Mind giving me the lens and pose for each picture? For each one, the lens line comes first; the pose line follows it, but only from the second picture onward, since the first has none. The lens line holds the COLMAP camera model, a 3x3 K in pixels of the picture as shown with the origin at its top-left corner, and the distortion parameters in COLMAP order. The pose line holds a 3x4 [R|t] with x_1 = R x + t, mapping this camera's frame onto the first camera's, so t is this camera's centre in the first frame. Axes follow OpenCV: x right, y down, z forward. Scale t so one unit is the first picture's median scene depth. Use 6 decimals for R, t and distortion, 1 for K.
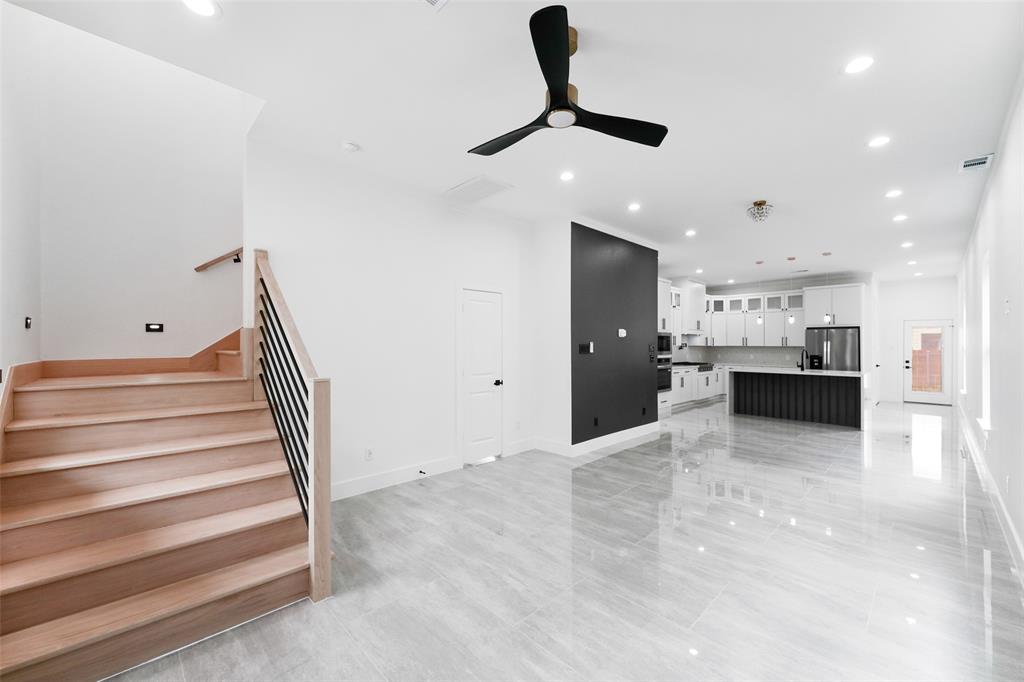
lens RADIAL K [[404.7, 0, 505.0], [0, 404.7, 346.2], [0, 0, 1]] dist [0.012008, -0.001965]
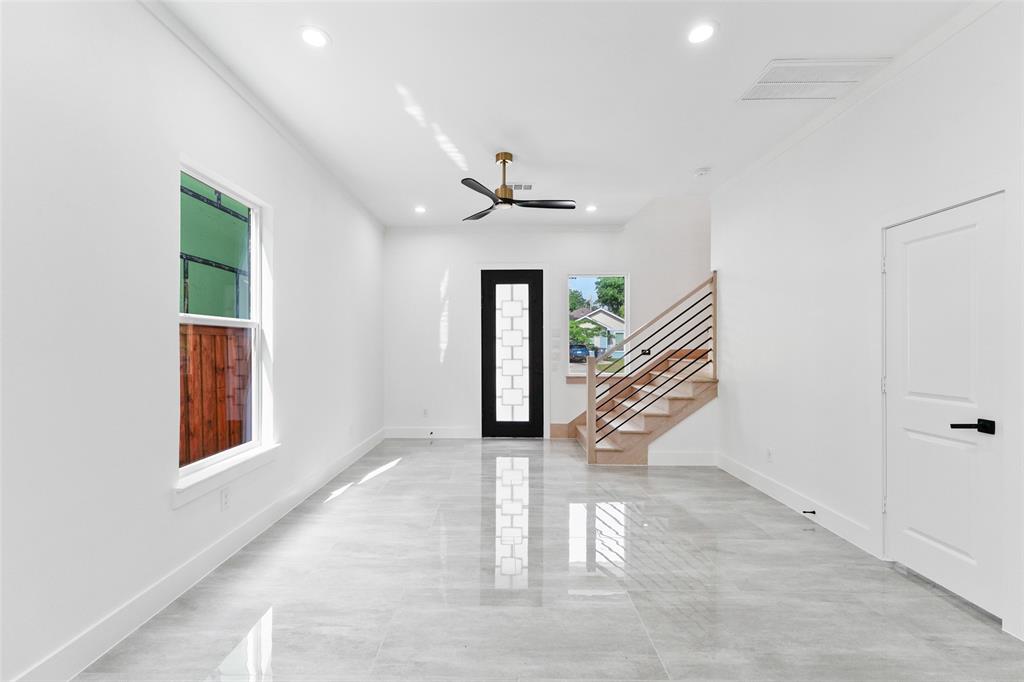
lens RADIAL K [[404.7, 0, 500.7], [0, 404.7, 341.9], [0, 0, 1]] dist [0.012008, -0.001965]
pose [[-0.689321, -0.005028, -0.724438, 0.380994], [0.001615, 0.999963, -0.008477, 0.007073], [0.724454, -0.007014, -0.689288, 0.595597]]
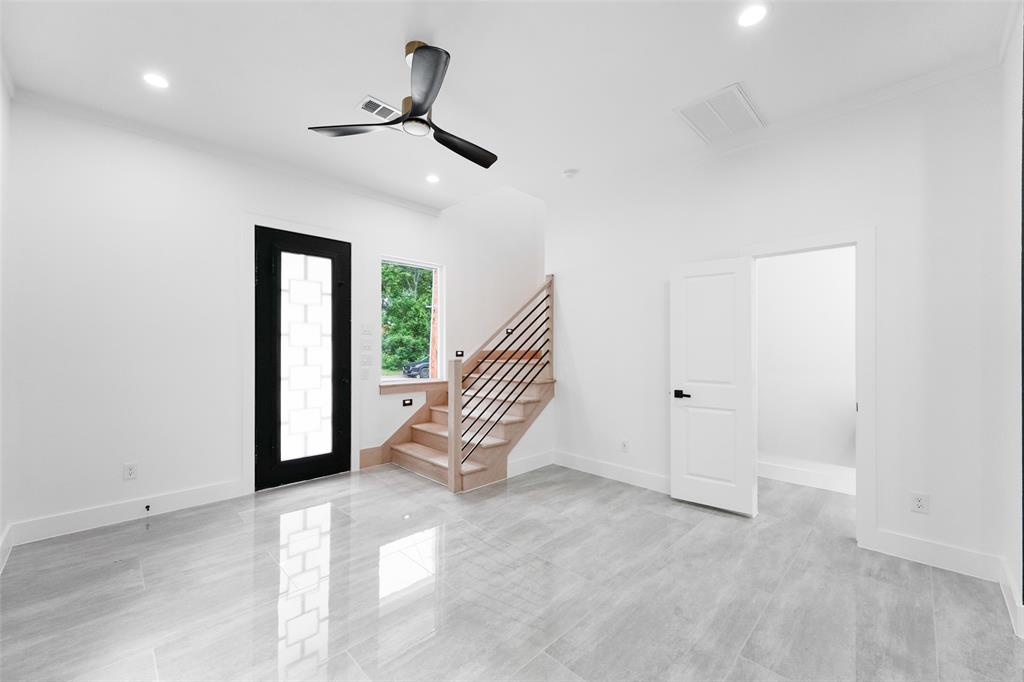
lens RADIAL K [[404.7, 0, 506.2], [0, 404.7, 343.0], [0, 0, 1]] dist [0.012008, -0.001965]
pose [[0.020034, -0.007711, -0.999770, 0.342621], [-0.004143, 0.999961, -0.007795, 0.007143], [0.999791, 0.004299, 0.020001, 0.336133]]
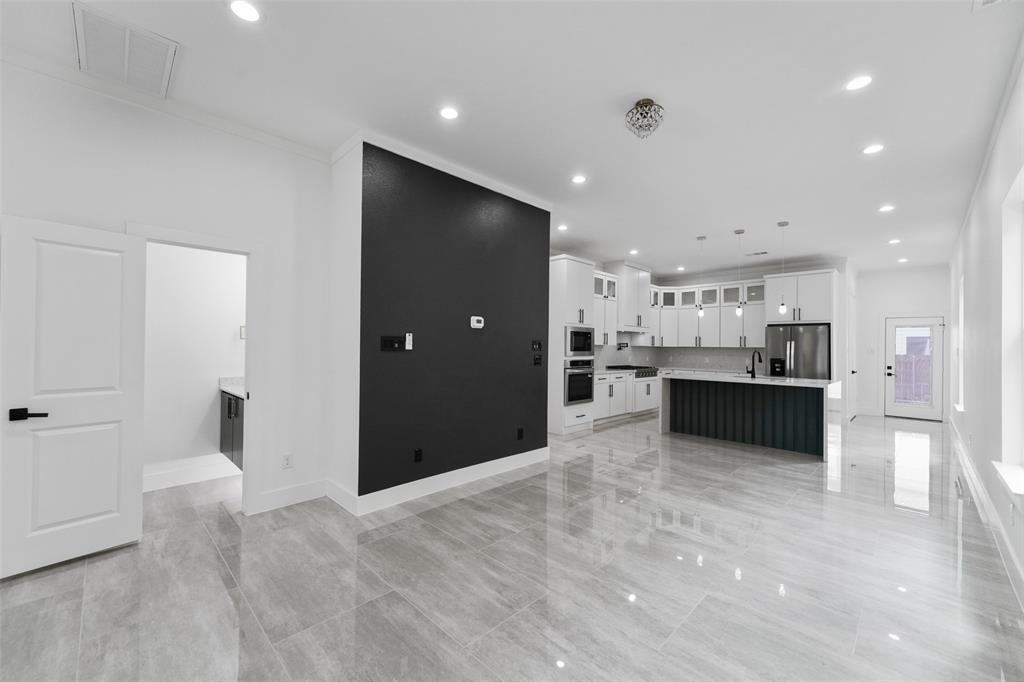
lens RADIAL K [[404.7, 0, 502.0], [0, 404.7, 346.9], [0, 0, 1]] dist [0.012008, -0.001965]
pose [[0.999861, 0.010067, 0.013272, 0.243835], [-0.010035, 0.999946, -0.002511, 0.007822], [-0.013296, 0.002377, 0.999909, 0.236846]]
